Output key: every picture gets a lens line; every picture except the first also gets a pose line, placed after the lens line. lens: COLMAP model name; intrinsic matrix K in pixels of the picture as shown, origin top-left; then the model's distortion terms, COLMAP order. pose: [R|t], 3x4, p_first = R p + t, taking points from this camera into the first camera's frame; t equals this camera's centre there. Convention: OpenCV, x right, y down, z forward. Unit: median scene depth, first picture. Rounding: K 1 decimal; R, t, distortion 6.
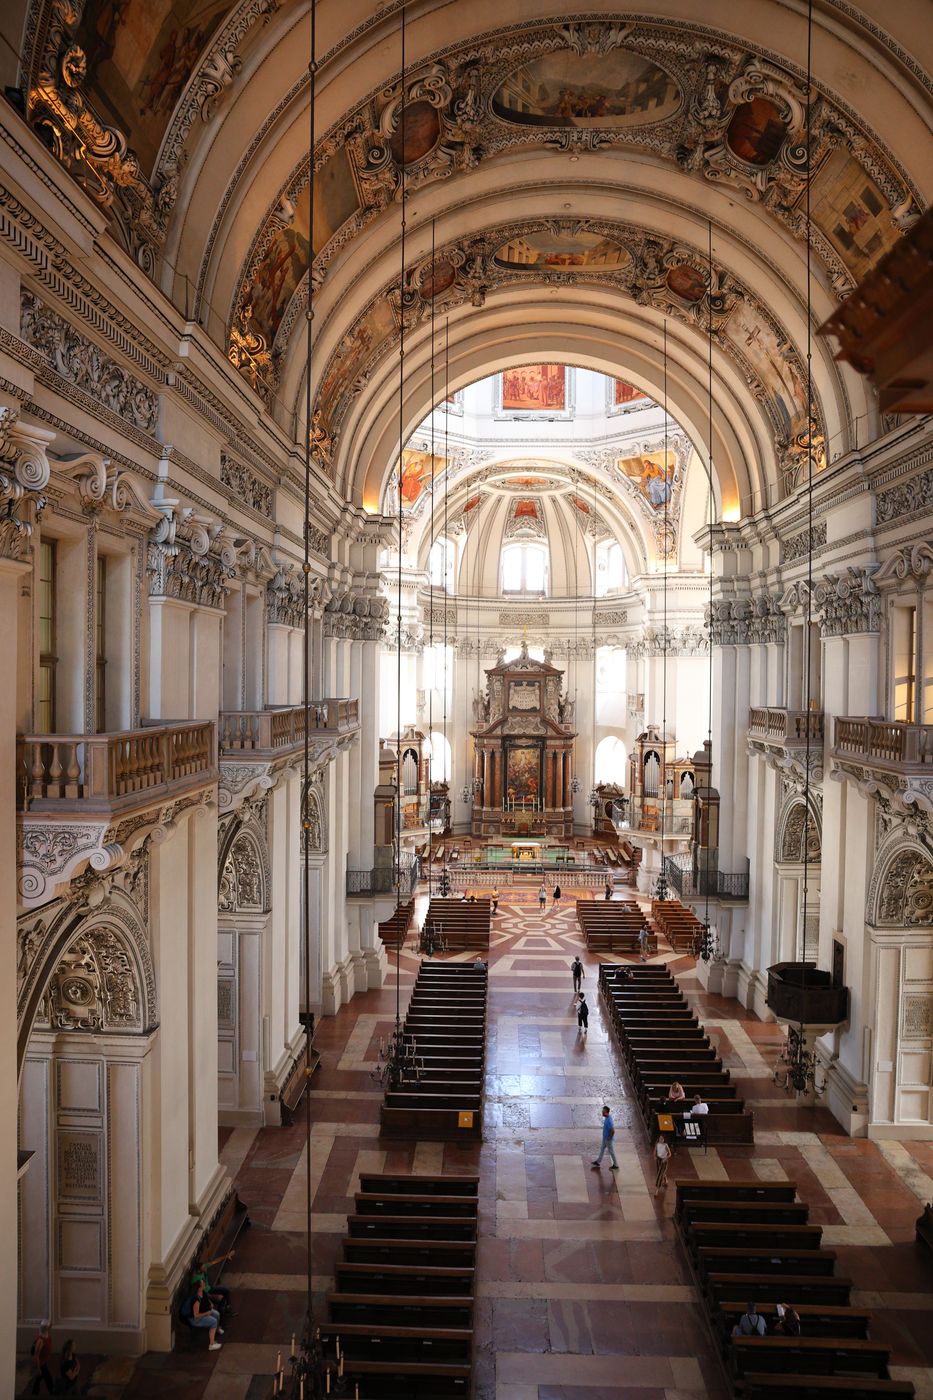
lens RADIAL K [[965.2, 0, 468.1], [0, 965.2, 664.5], [0, 0, 1]] dist [-0.001934, -0.028342]
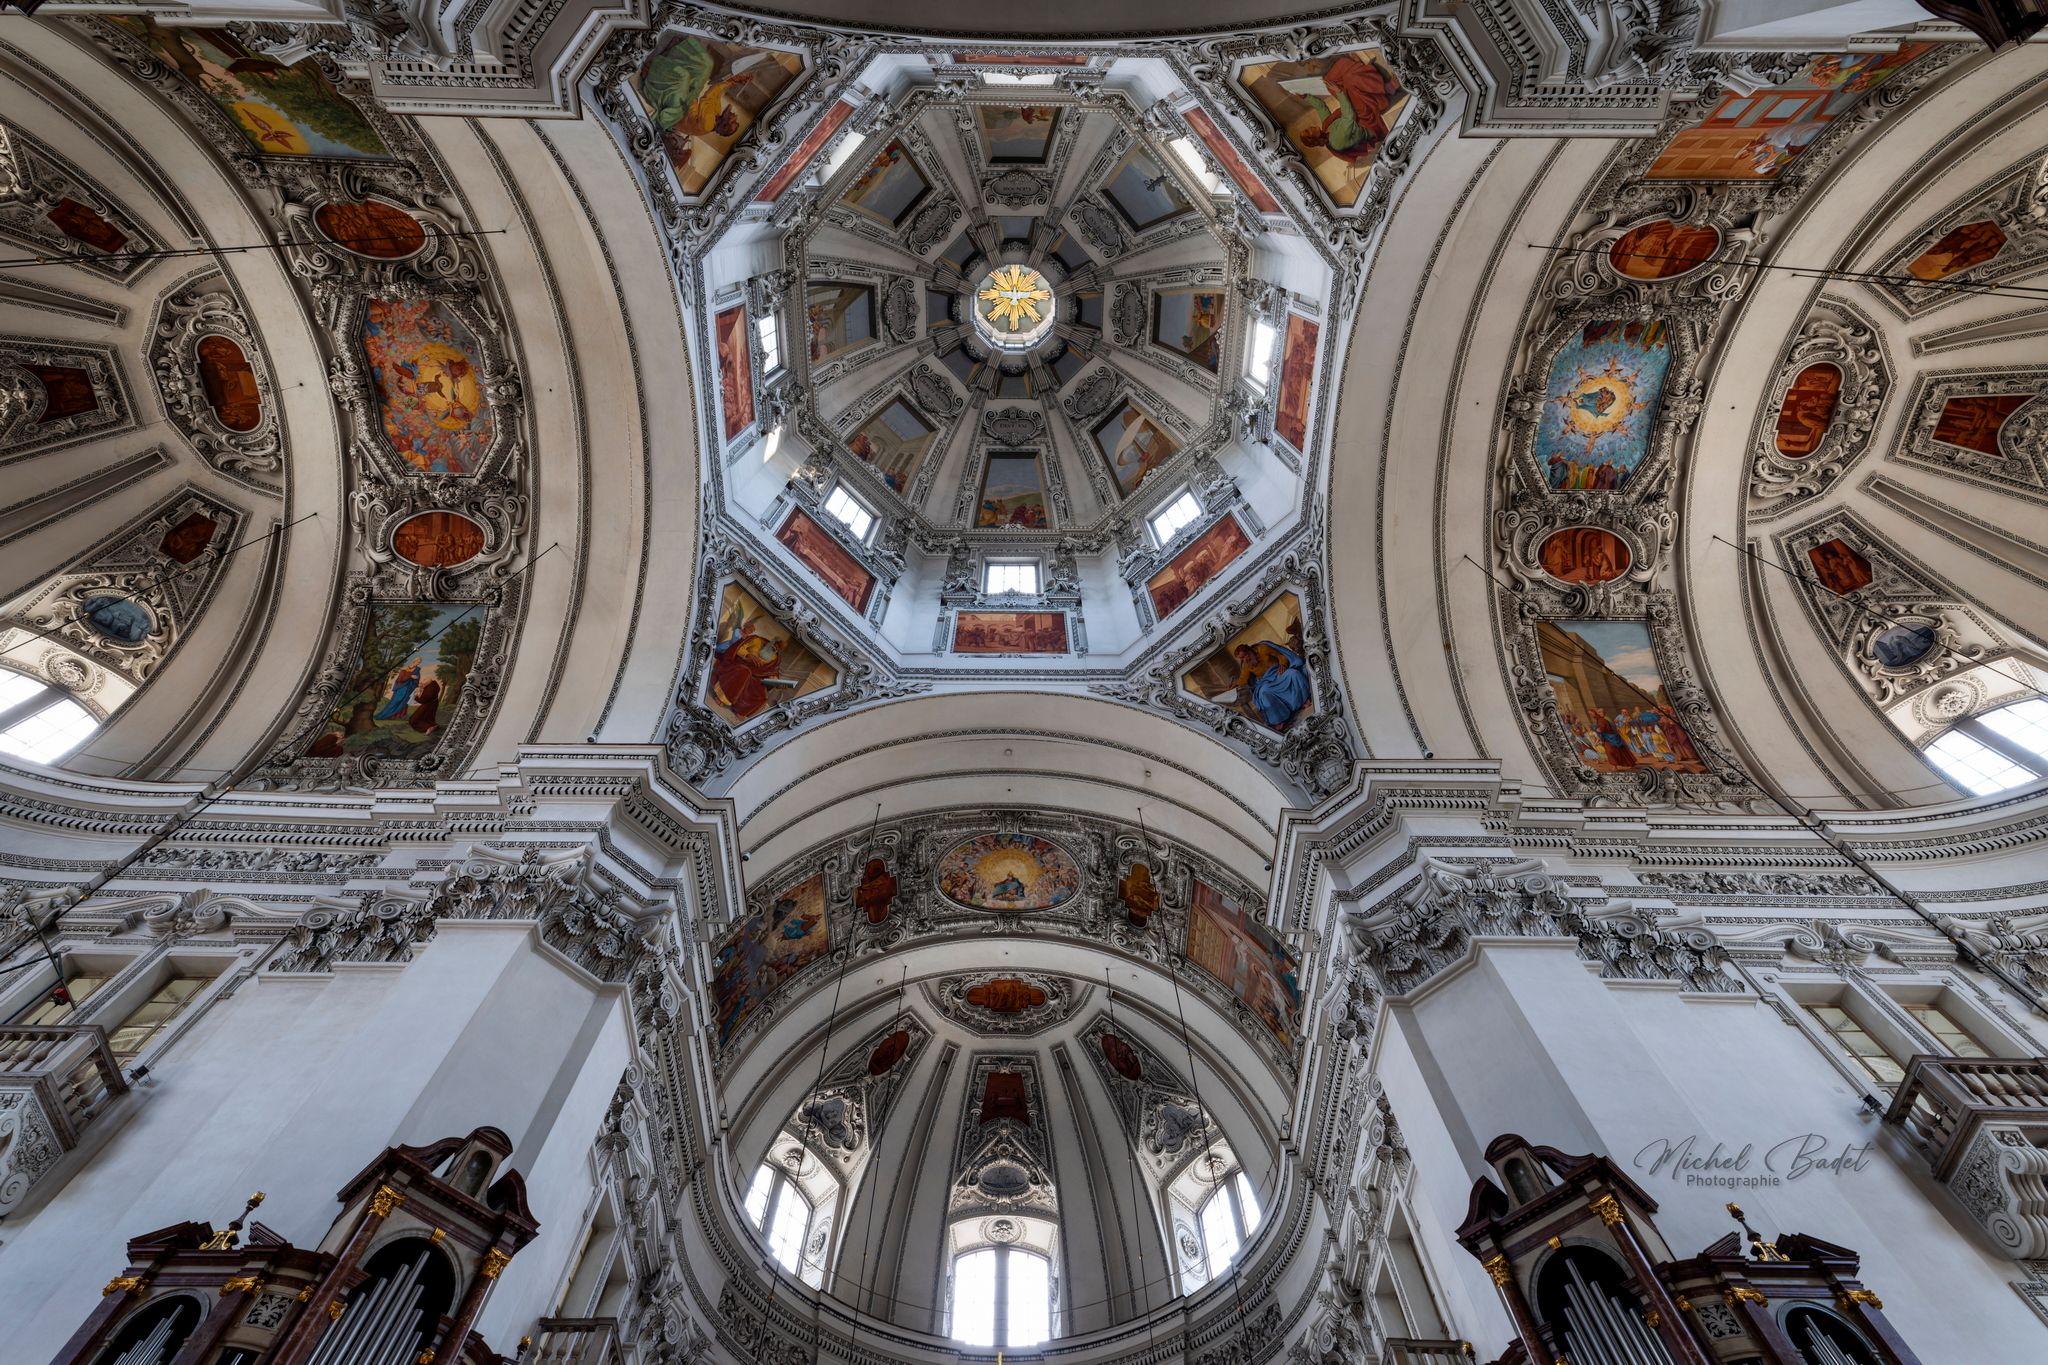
lens RADIAL K [[973.0, 0, 1012.1], [0, 973.0, 603.7], [0, 0, 1]] dist [0.005083, 0.001917]
pose [[0.998971, 0.039764, 0.021797, 0.044691], [0.004317, 0.395097, -0.918629, 0.178753], [-0.045140, 0.917778, 0.394519, 0.607250]]
